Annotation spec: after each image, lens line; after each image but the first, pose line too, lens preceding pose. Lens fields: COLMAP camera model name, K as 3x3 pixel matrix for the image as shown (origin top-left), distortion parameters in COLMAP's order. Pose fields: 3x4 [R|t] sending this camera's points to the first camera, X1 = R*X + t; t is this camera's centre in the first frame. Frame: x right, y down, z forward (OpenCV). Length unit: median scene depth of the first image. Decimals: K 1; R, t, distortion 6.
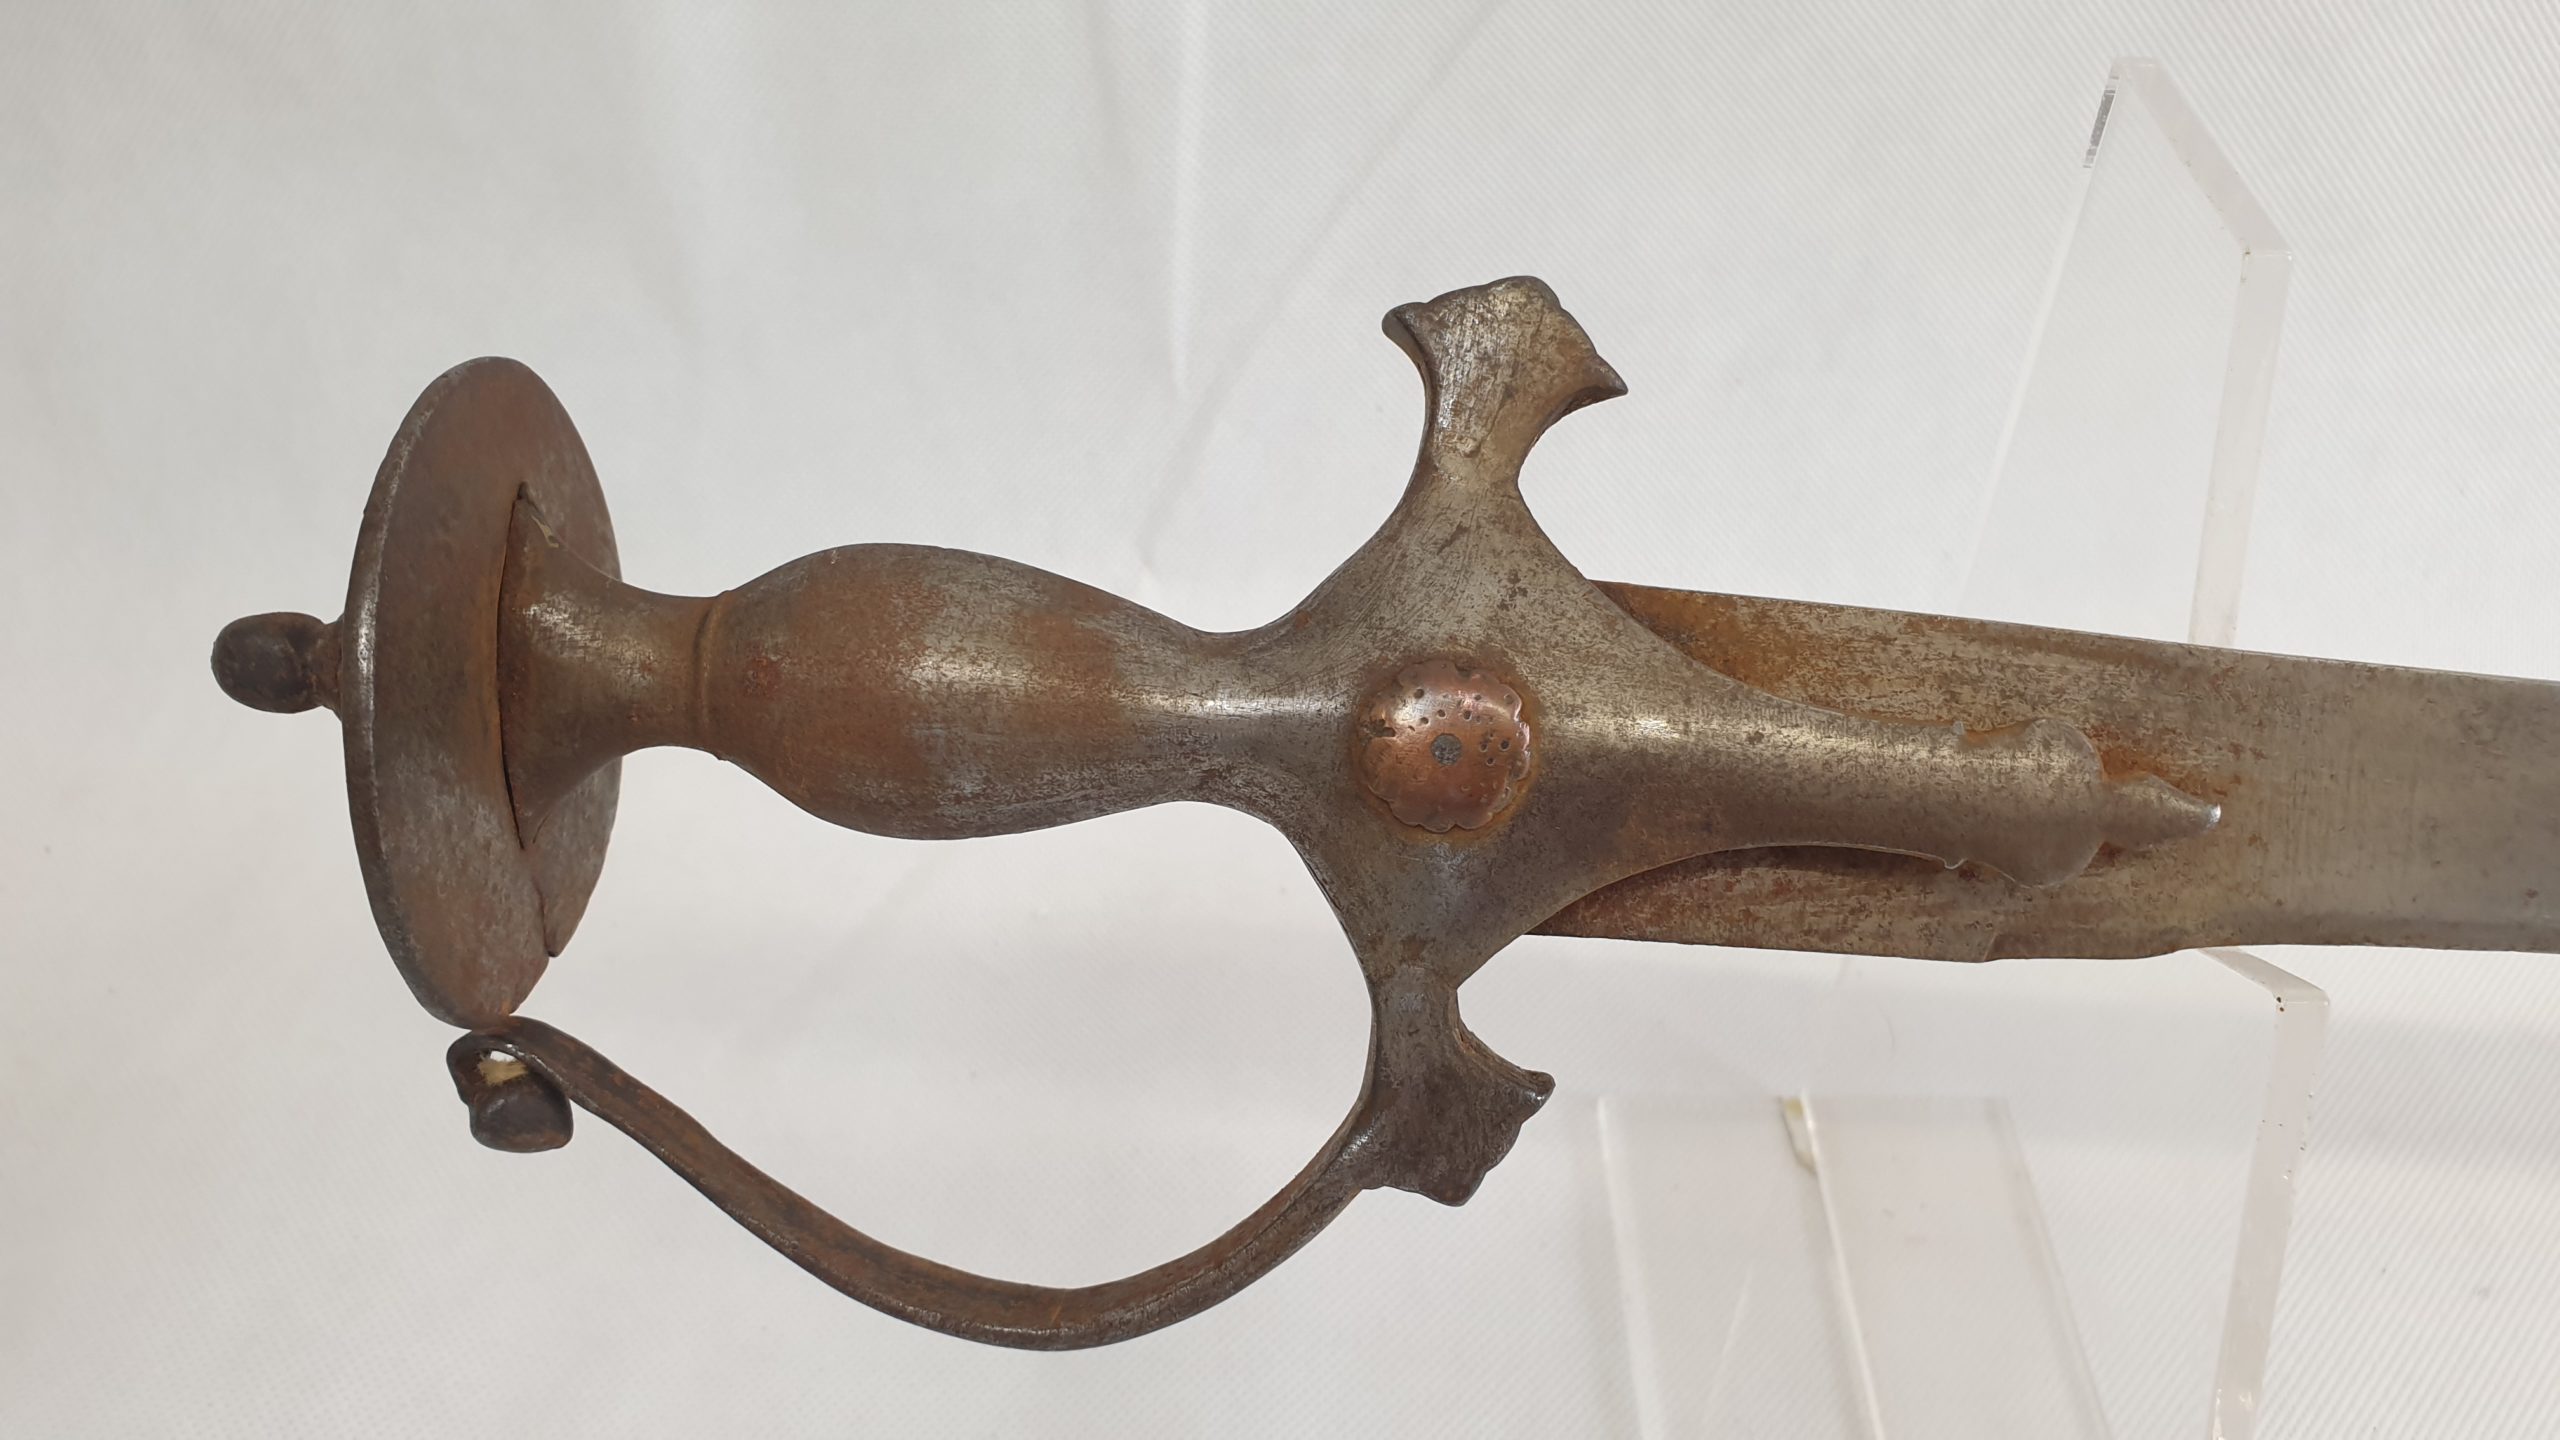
lens RADIAL K [[2036.0, 0, 1179.7], [0, 2036.0, 699.4], [0, 0, 1]] dist [0.037157, -0.056241]
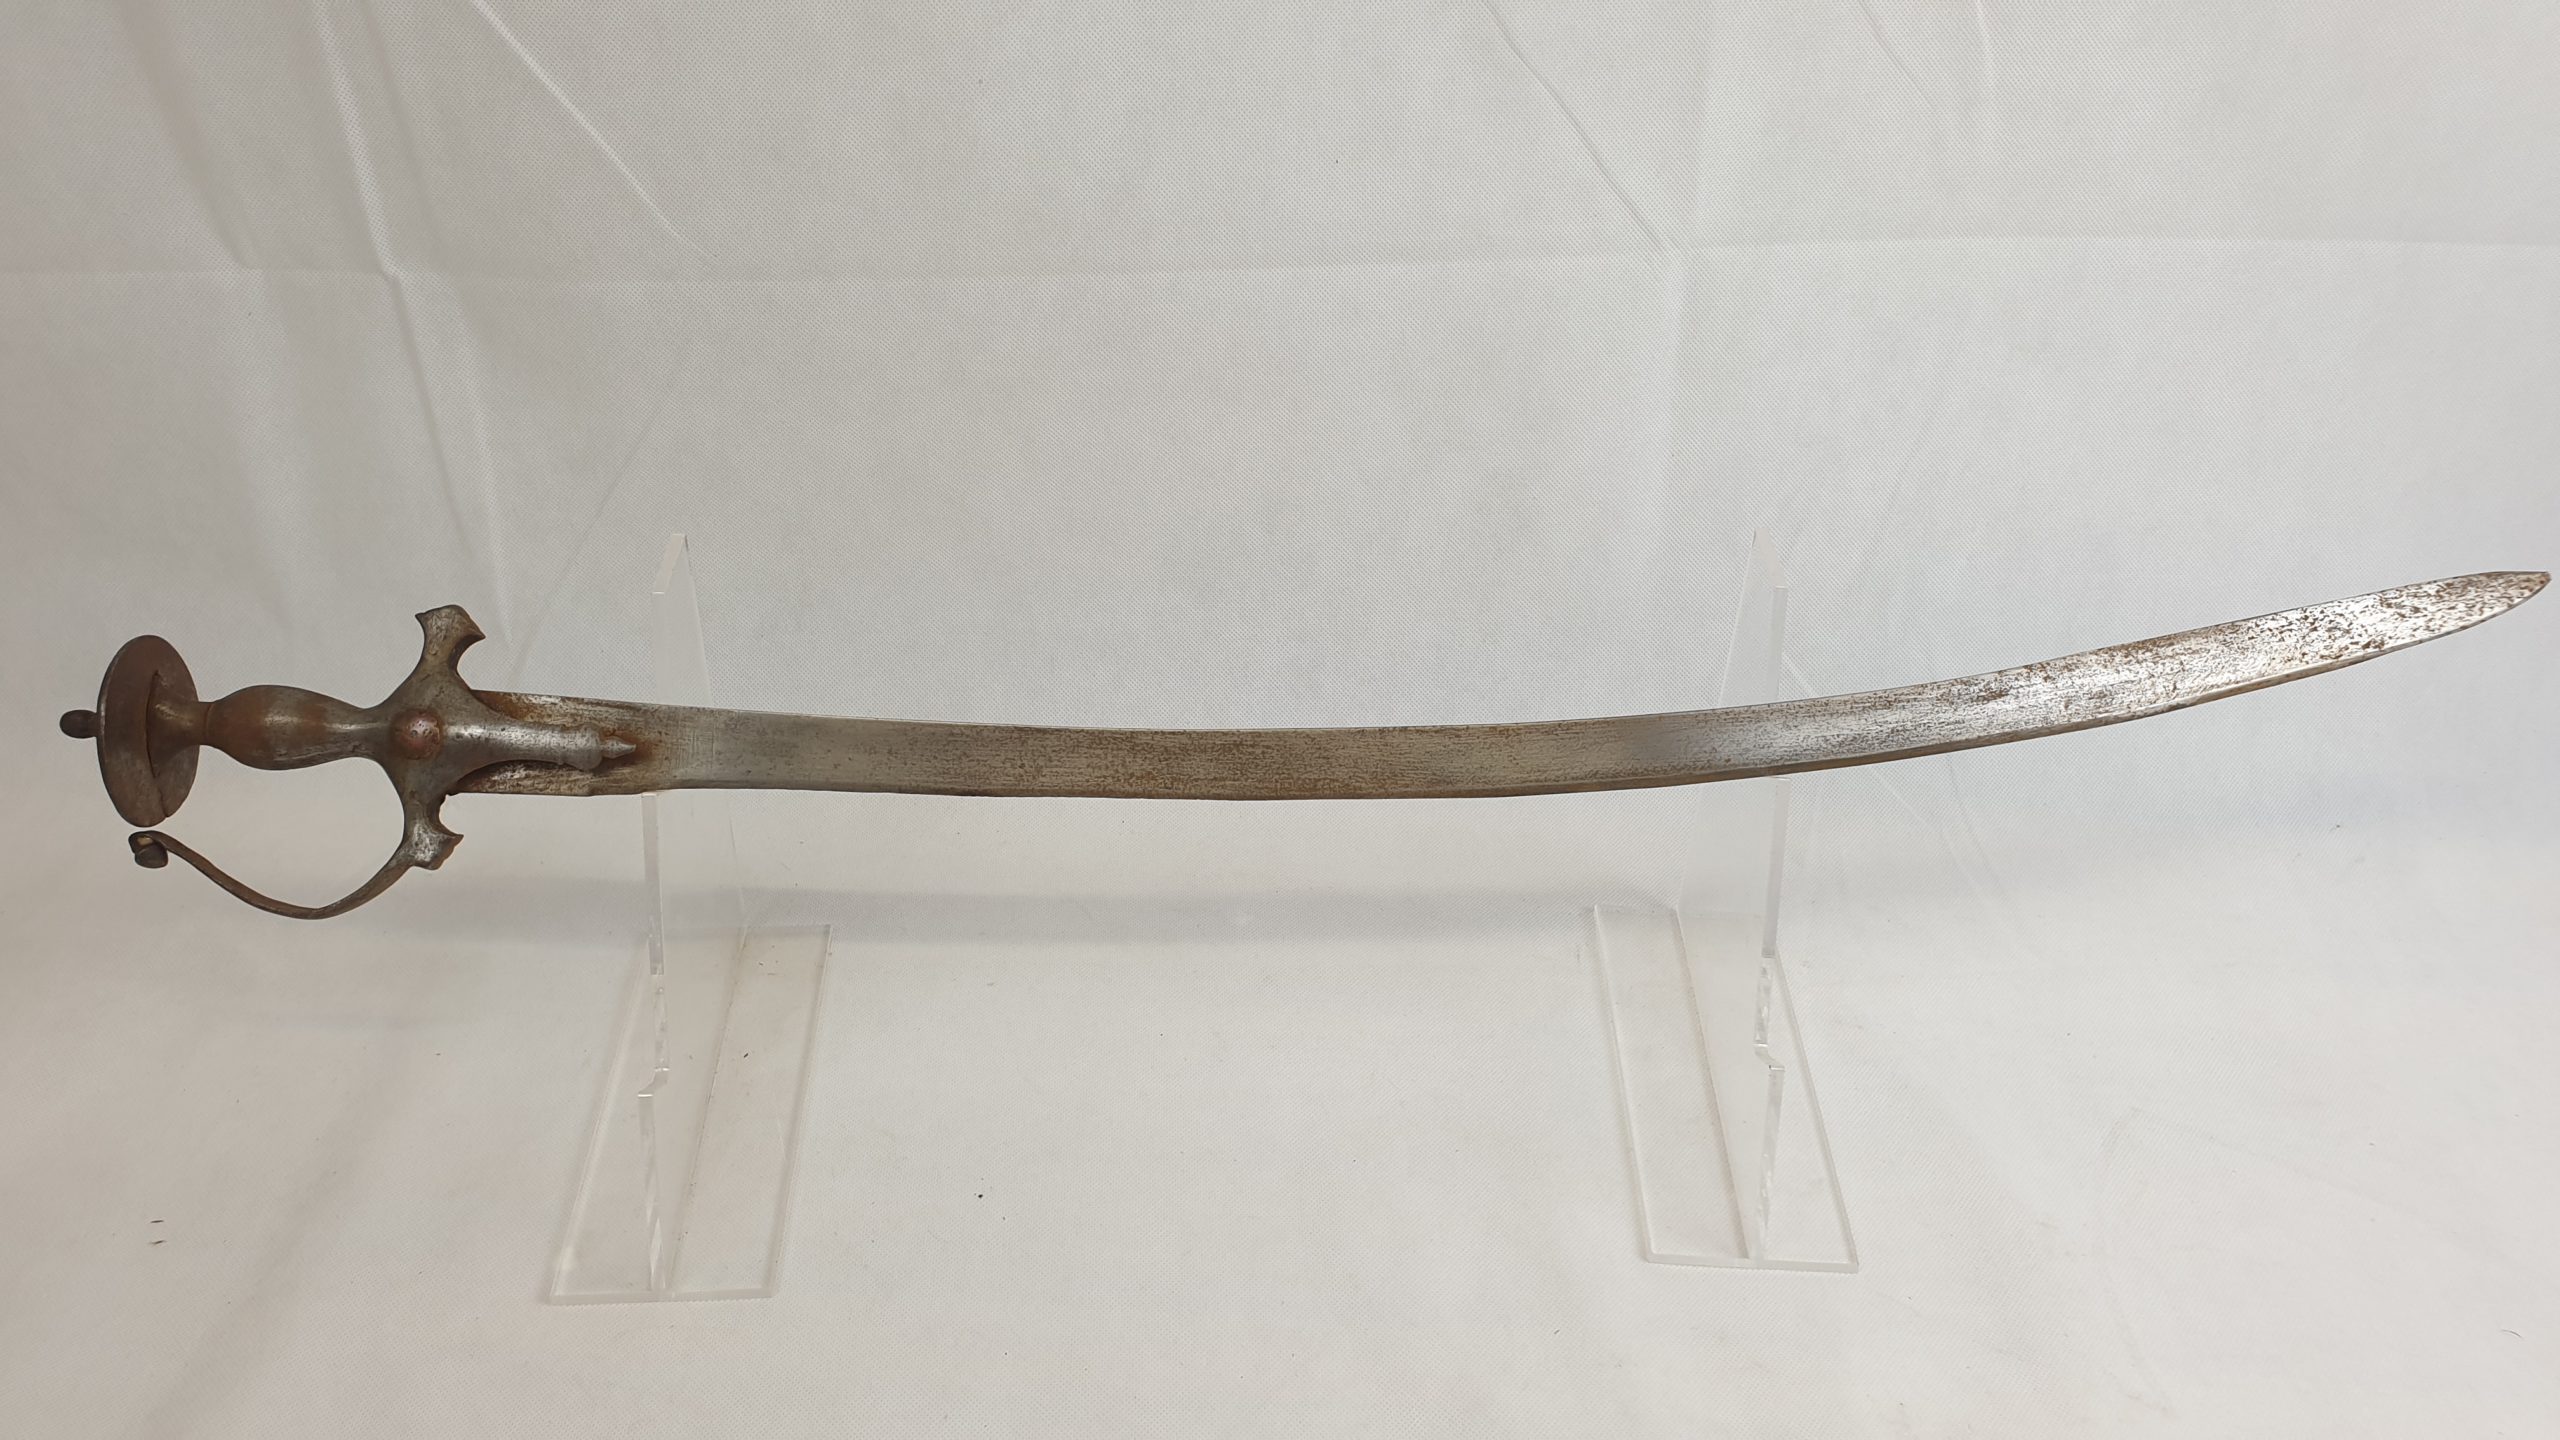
lens RADIAL K [[2036.0, 0, 1268.8], [0, 2036.0, 735.8], [0, 0, 1]] dist [0.037157, -0.056241]
pose [[0.998623, -0.028671, 0.043923, 1.399846], [0.033207, 0.993780, -0.106297, 0.434221], [-0.040602, 0.107609, 0.993364, -2.496103]]
